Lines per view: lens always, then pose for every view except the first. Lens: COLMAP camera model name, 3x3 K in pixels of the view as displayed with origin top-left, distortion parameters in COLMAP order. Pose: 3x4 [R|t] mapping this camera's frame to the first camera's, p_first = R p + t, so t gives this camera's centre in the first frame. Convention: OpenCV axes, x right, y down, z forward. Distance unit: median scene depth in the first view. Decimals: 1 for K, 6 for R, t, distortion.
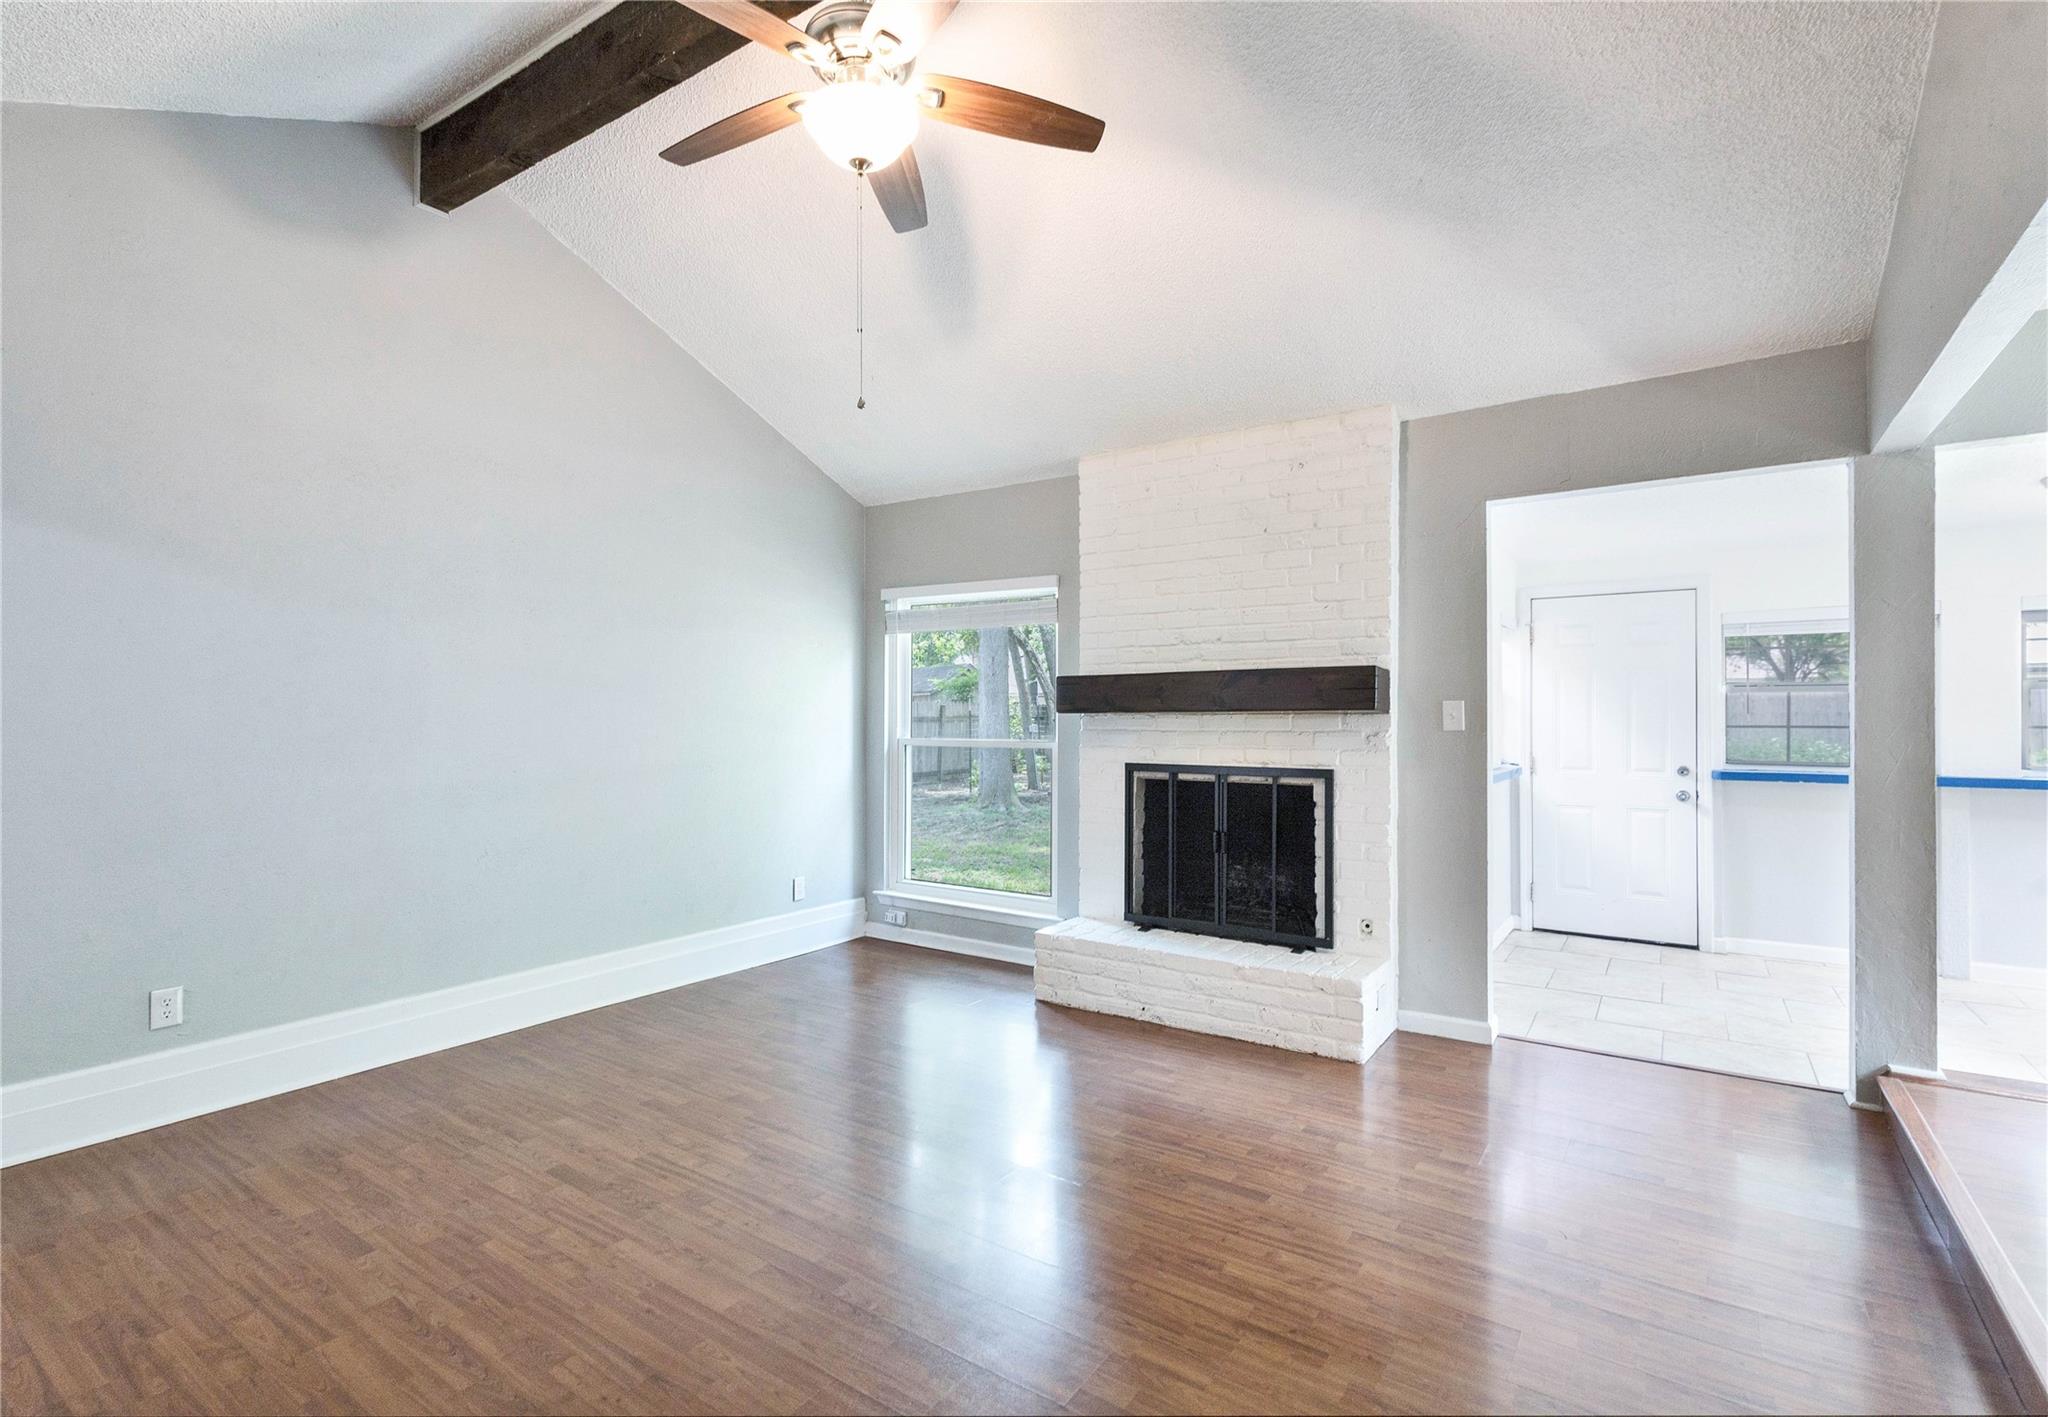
lens RADIAL K [[981.0, 0, 1009.9], [0, 981.0, 705.6], [0, 0, 1]] dist [0.016497, 0.000547]
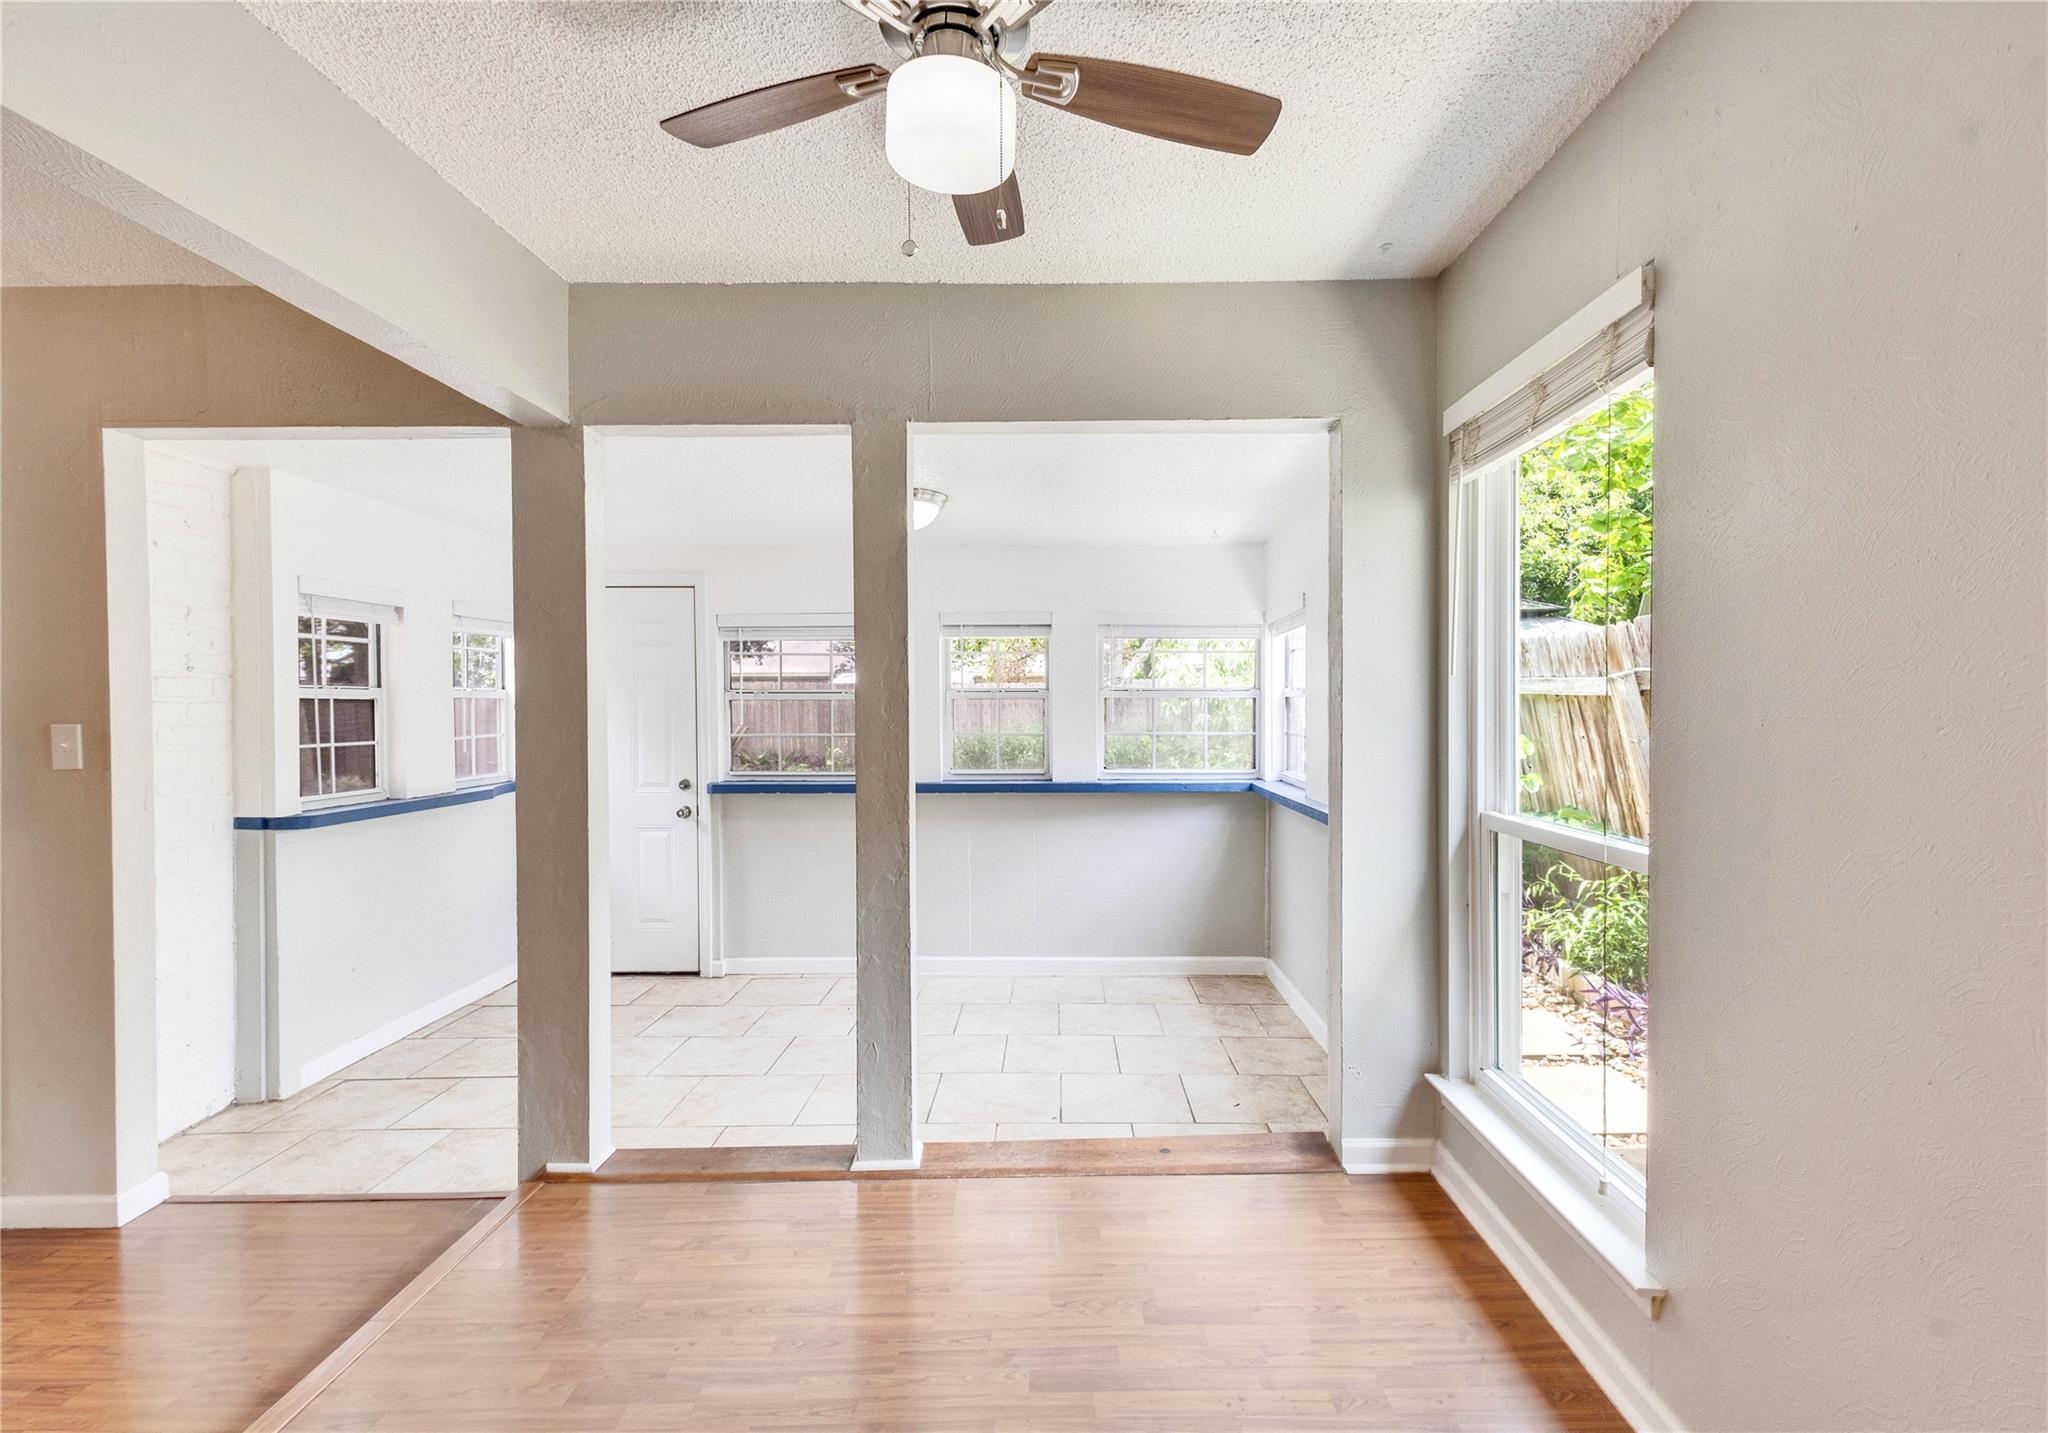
lens RADIAL K [[984.4, 0, 1064.8], [0, 984.4, 719.0], [0, 0, 1]] dist [0.003150, 0.000153]
pose [[0.820147, -0.011728, 0.572033, 0.542643], [-0.004525, 0.999626, 0.026981, -0.025985], [-0.572136, -0.024717, 0.819787, 0.059642]]
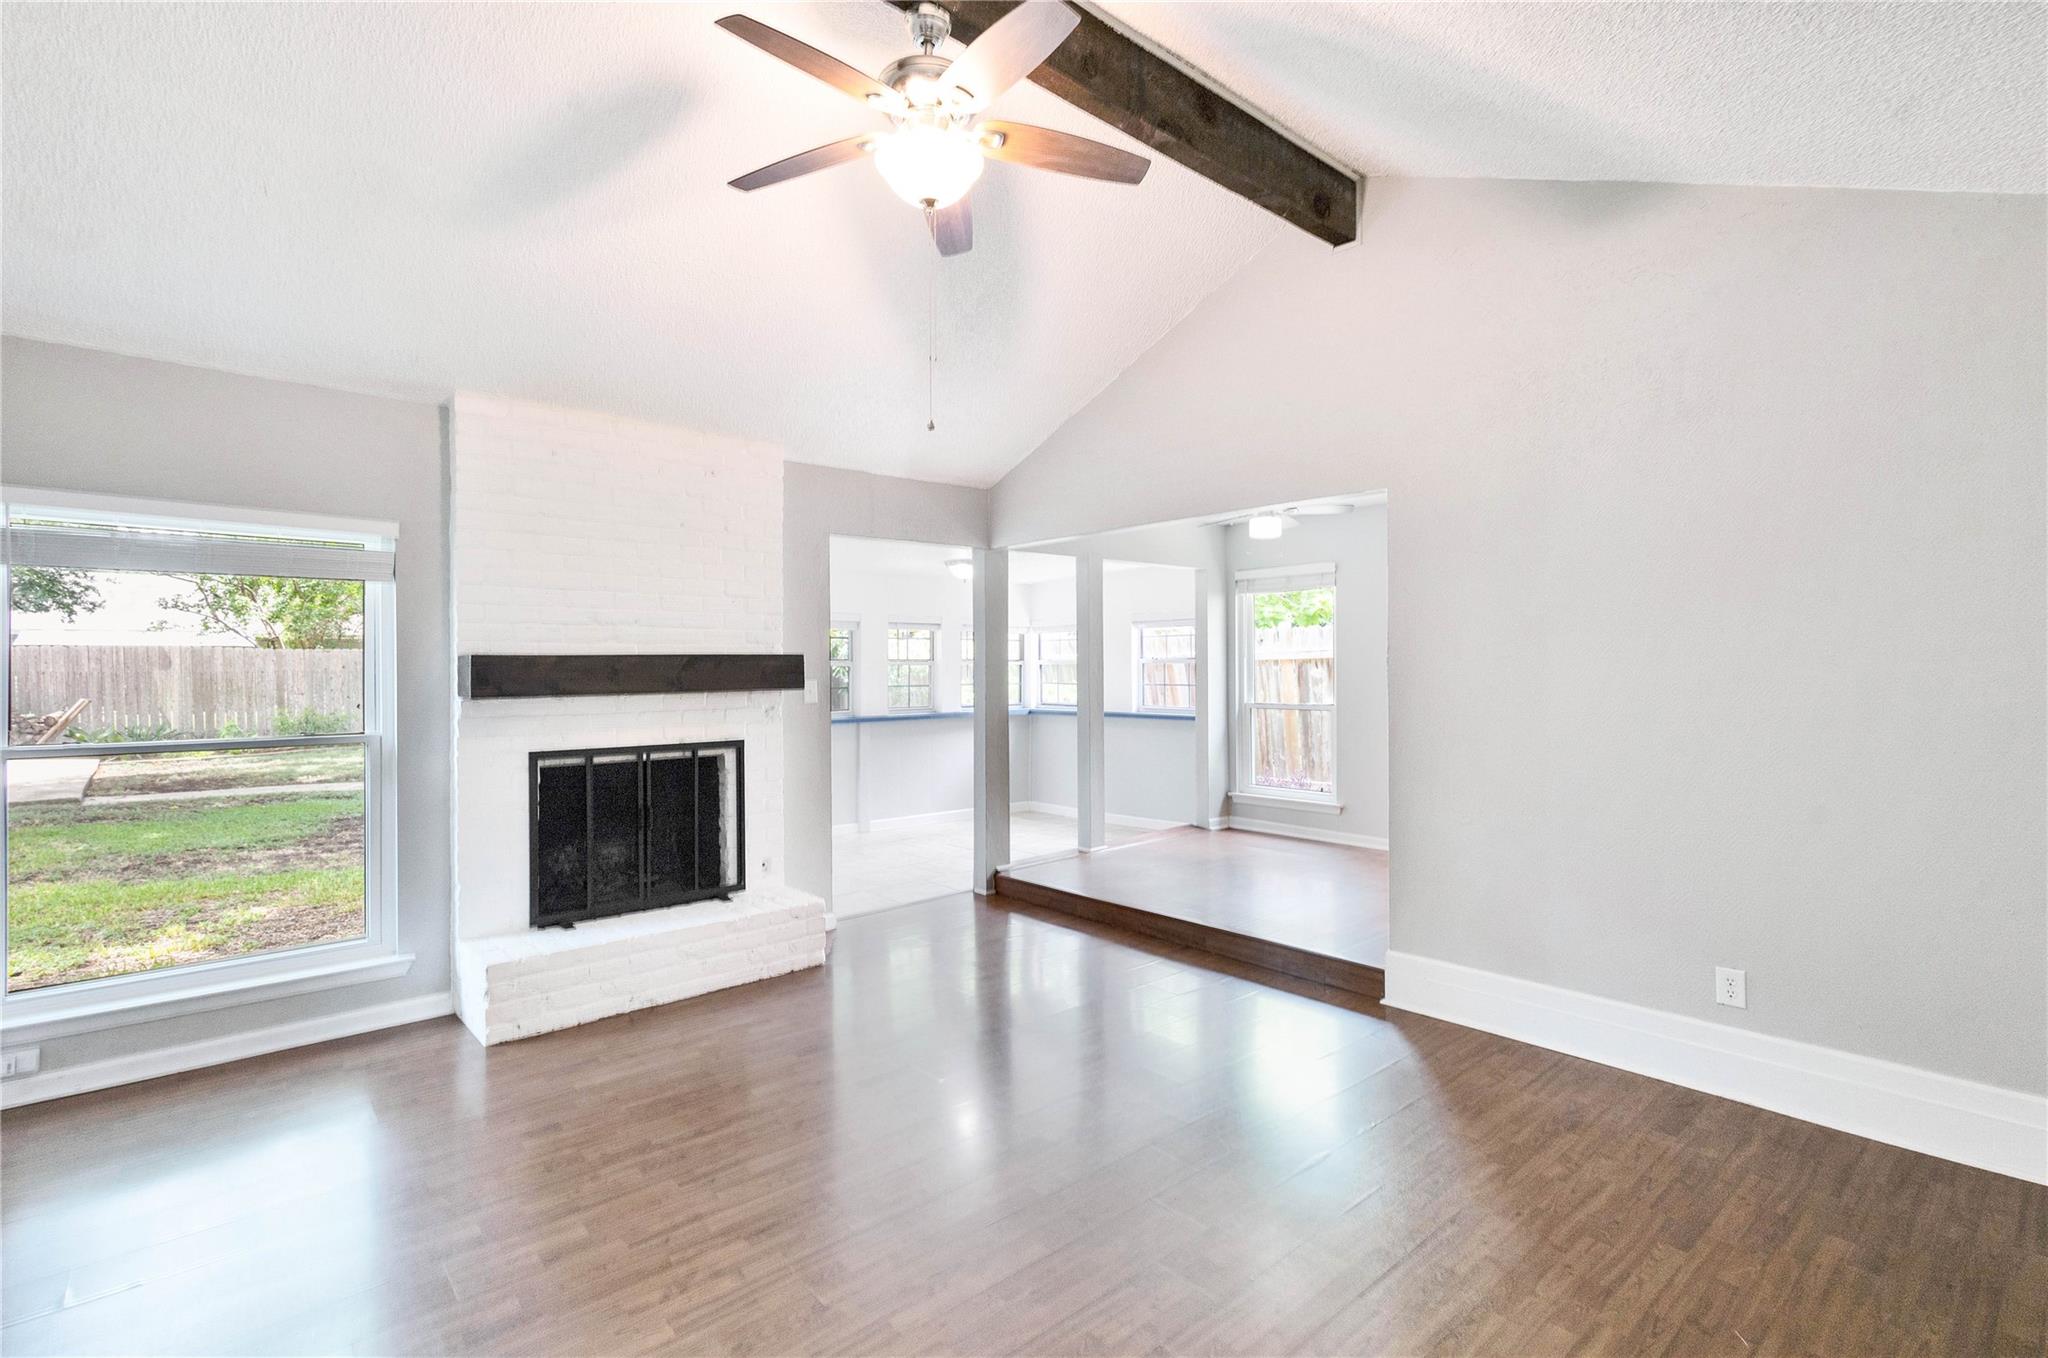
lens RADIAL K [[941.4, 0, 1031.4], [0, 941.4, 667.6], [0, 0, 1]] dist [0.010034, 0.000689]
pose [[0.236411, -0.003870, 0.971646, -0.620772], [-0.007199, 0.999958, 0.005734, -0.027129], [-0.971627, -0.008350, 0.236373, 0.356988]]
